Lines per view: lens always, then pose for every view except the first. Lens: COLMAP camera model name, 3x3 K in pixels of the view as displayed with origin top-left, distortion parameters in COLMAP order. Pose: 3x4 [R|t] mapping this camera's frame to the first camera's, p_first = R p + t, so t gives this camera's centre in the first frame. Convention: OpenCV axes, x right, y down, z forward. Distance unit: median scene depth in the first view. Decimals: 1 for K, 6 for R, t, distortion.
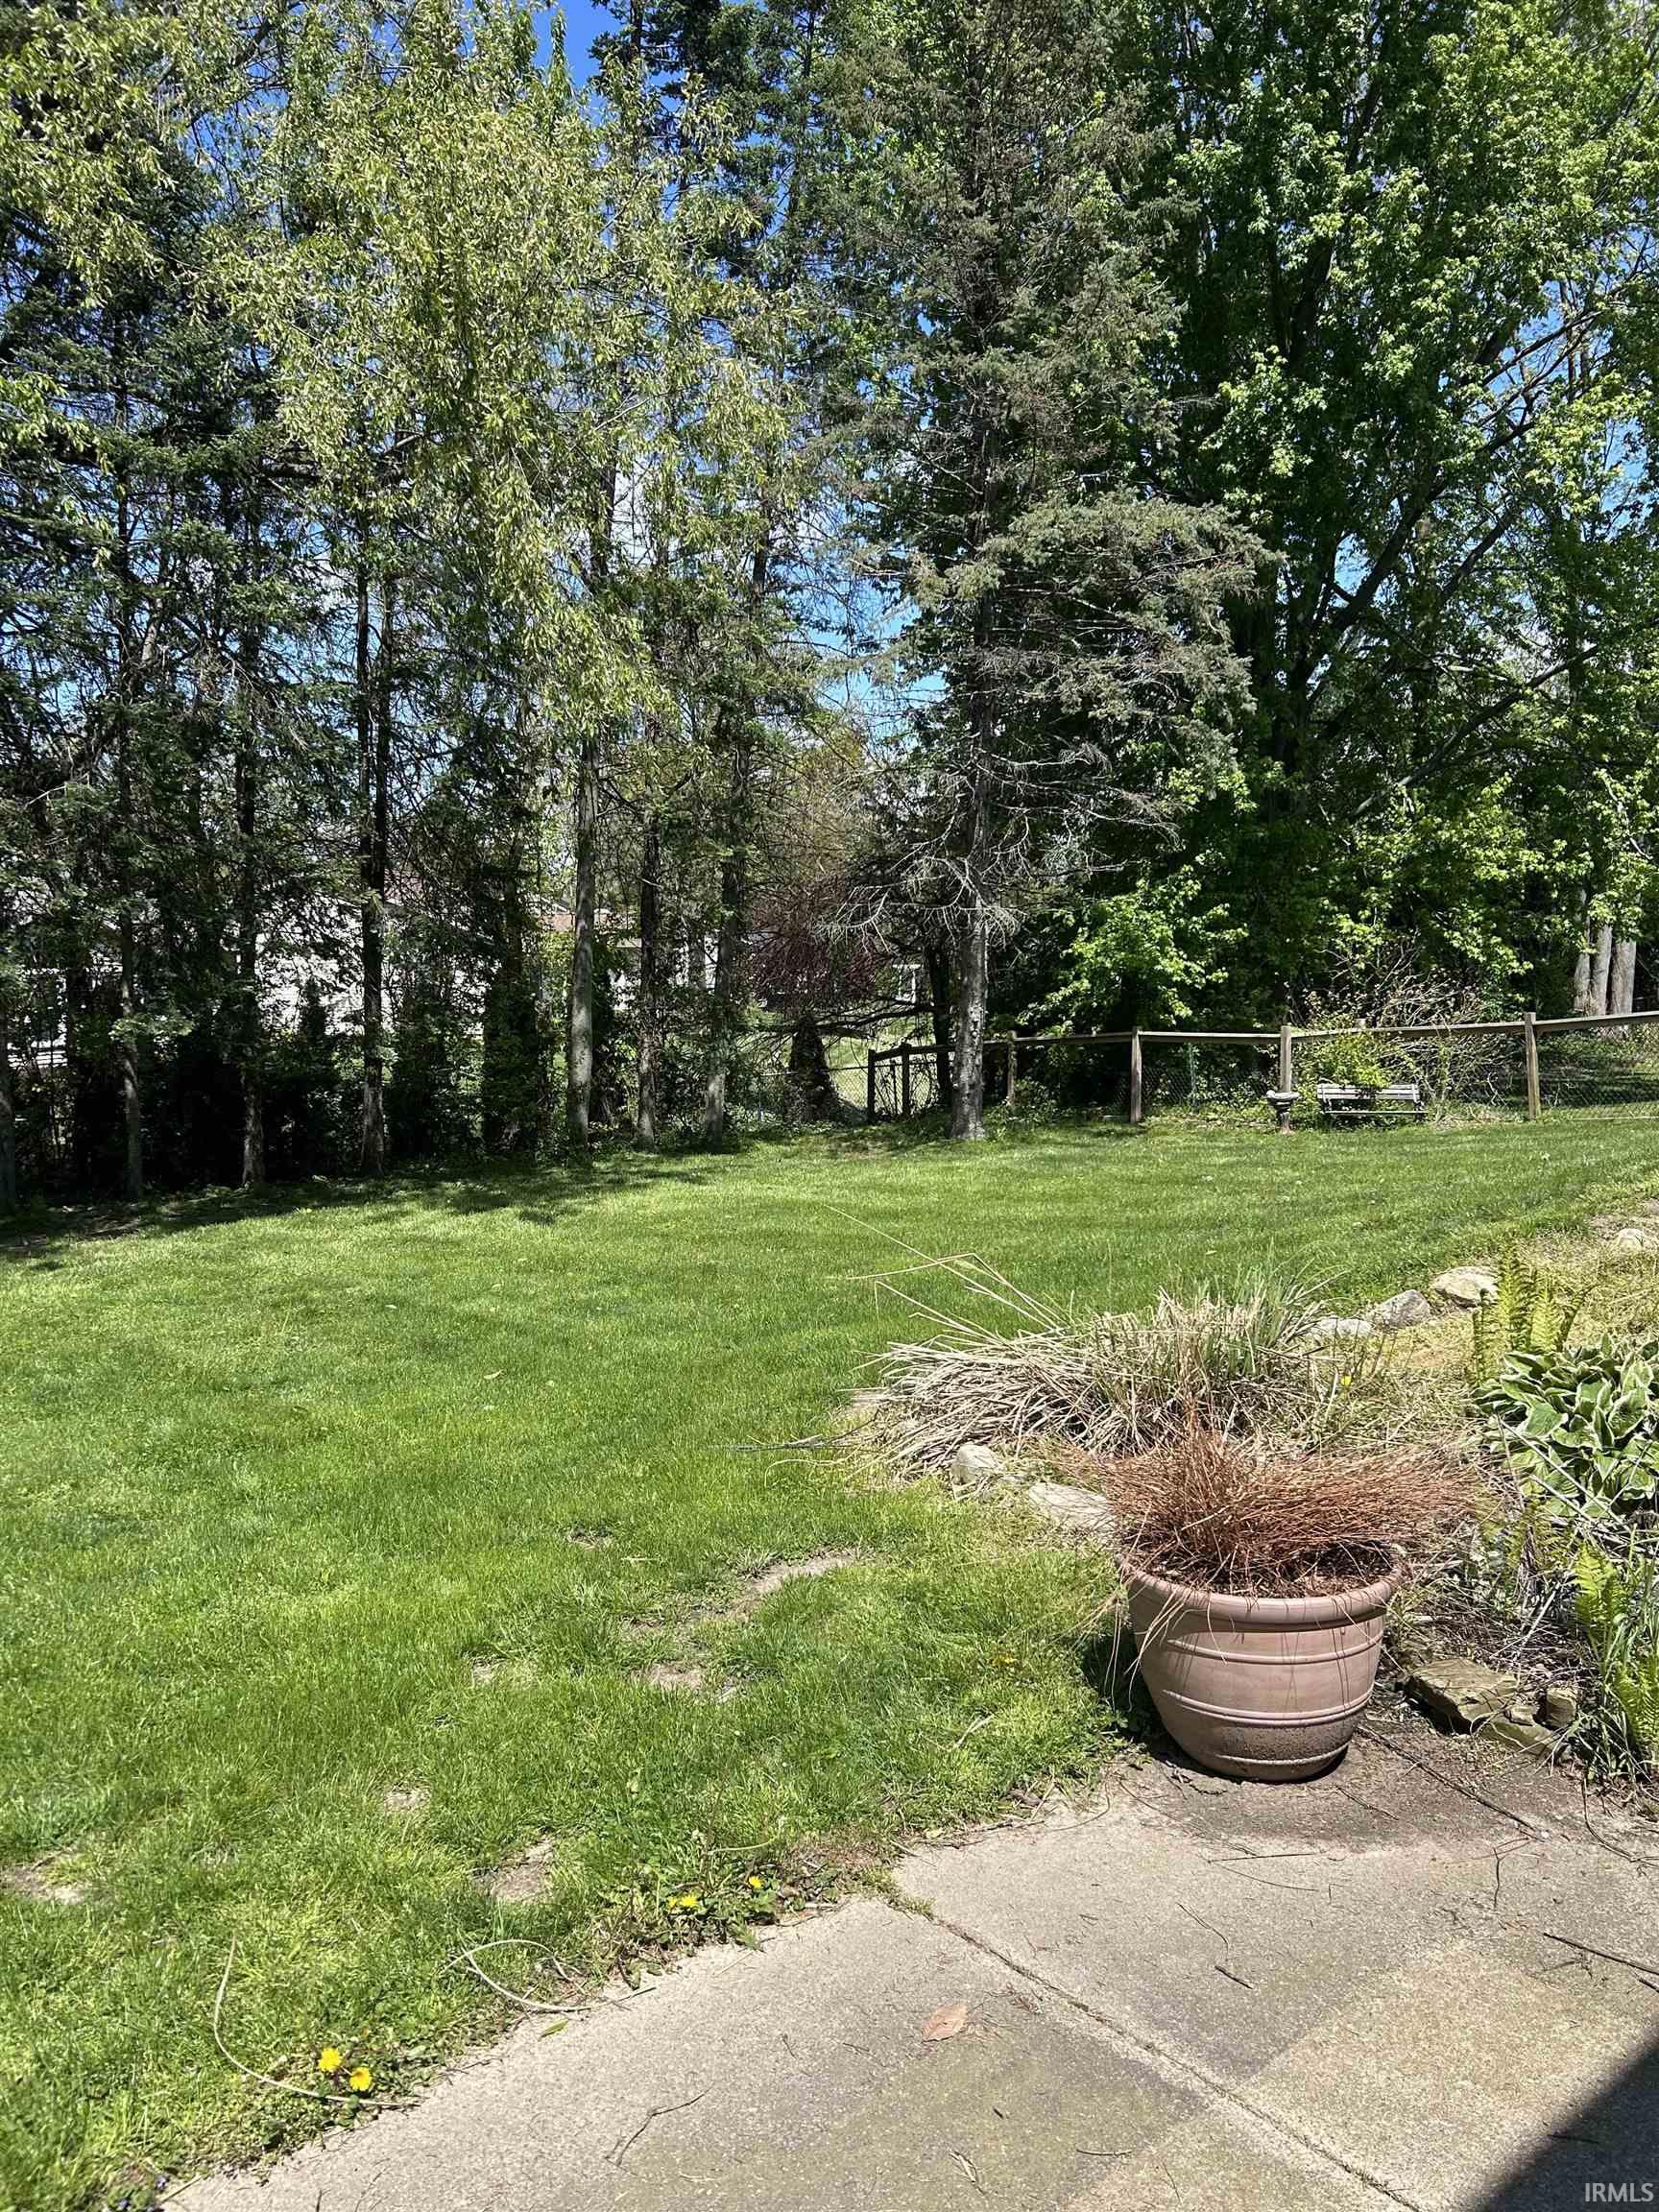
lens RADIAL K [[1672.1, 0, 829.5], [0, 1672.1, 1106.0], [0, 0, 1]] dist [0.067443, -0.099680]
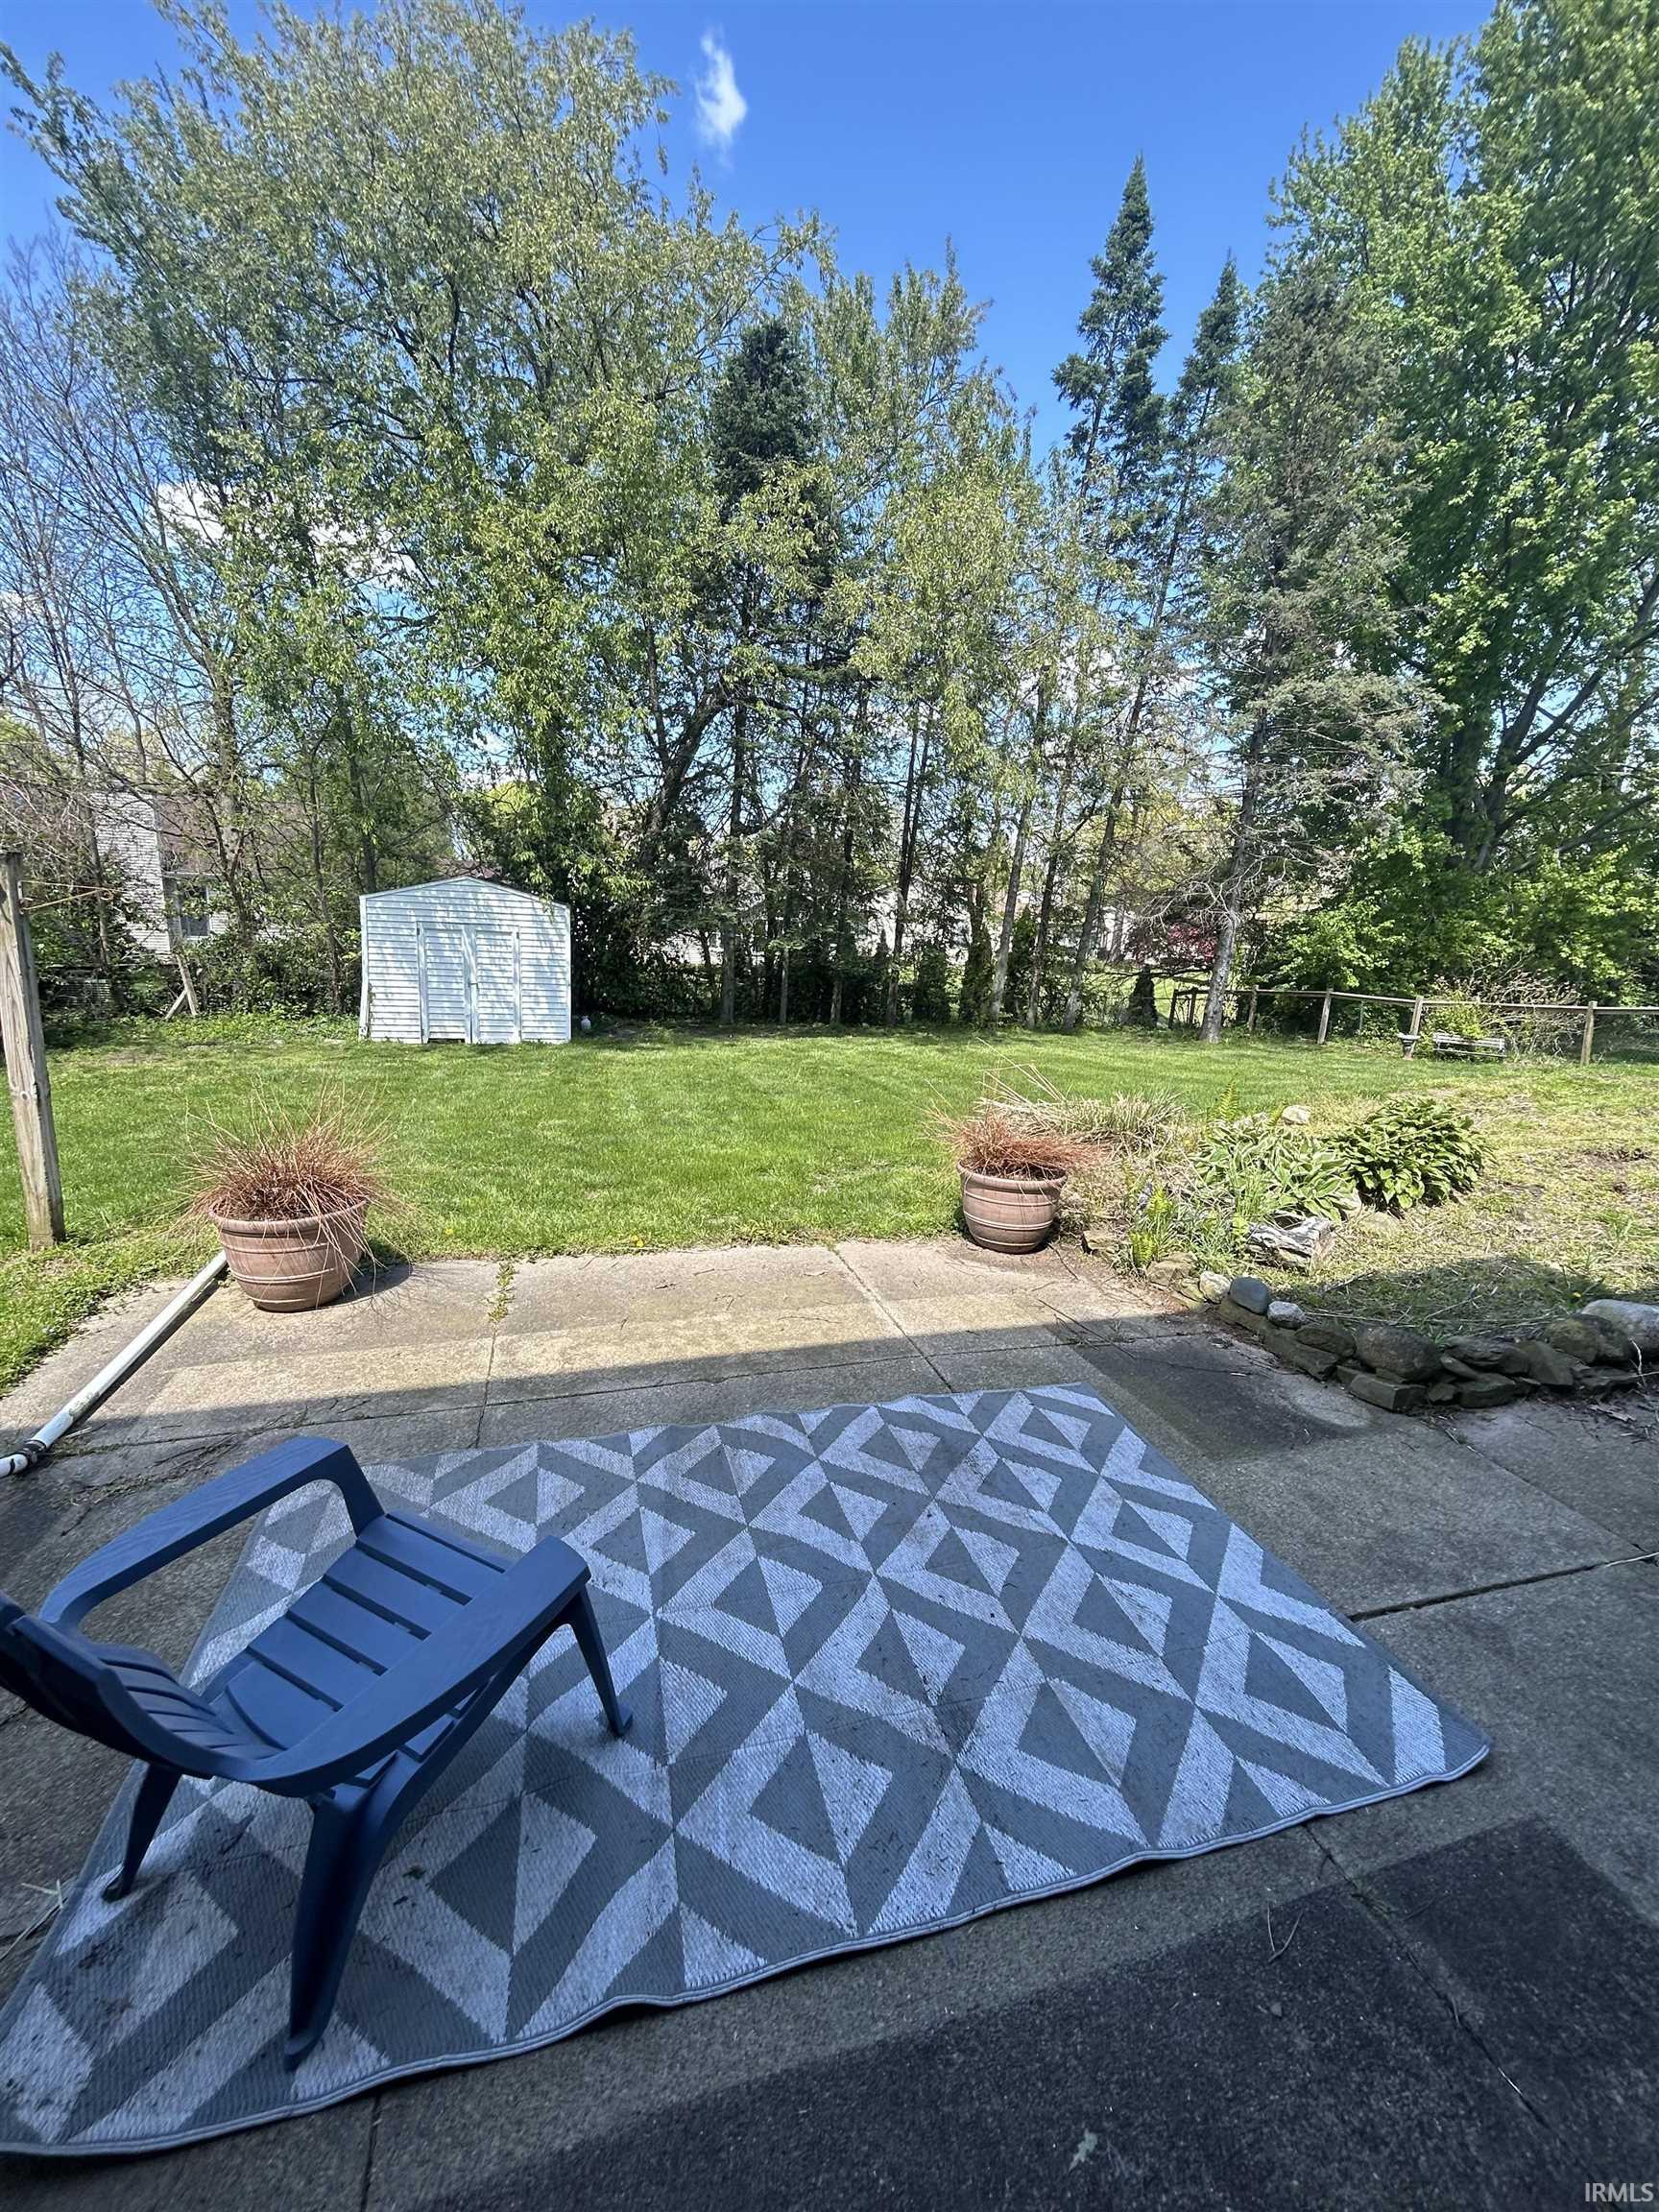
lens RADIAL K [[899.5, 0, 836.3], [0, 899.5, 1103.2], [0, 0, 1]] dist [-0.000927, 0.005864]
pose [[0.917320, 0.138265, -0.373372, 0.089596], [-0.098982, 0.987519, 0.122506, 0.005737], [0.385650, -0.075420, 0.919557, -0.058772]]
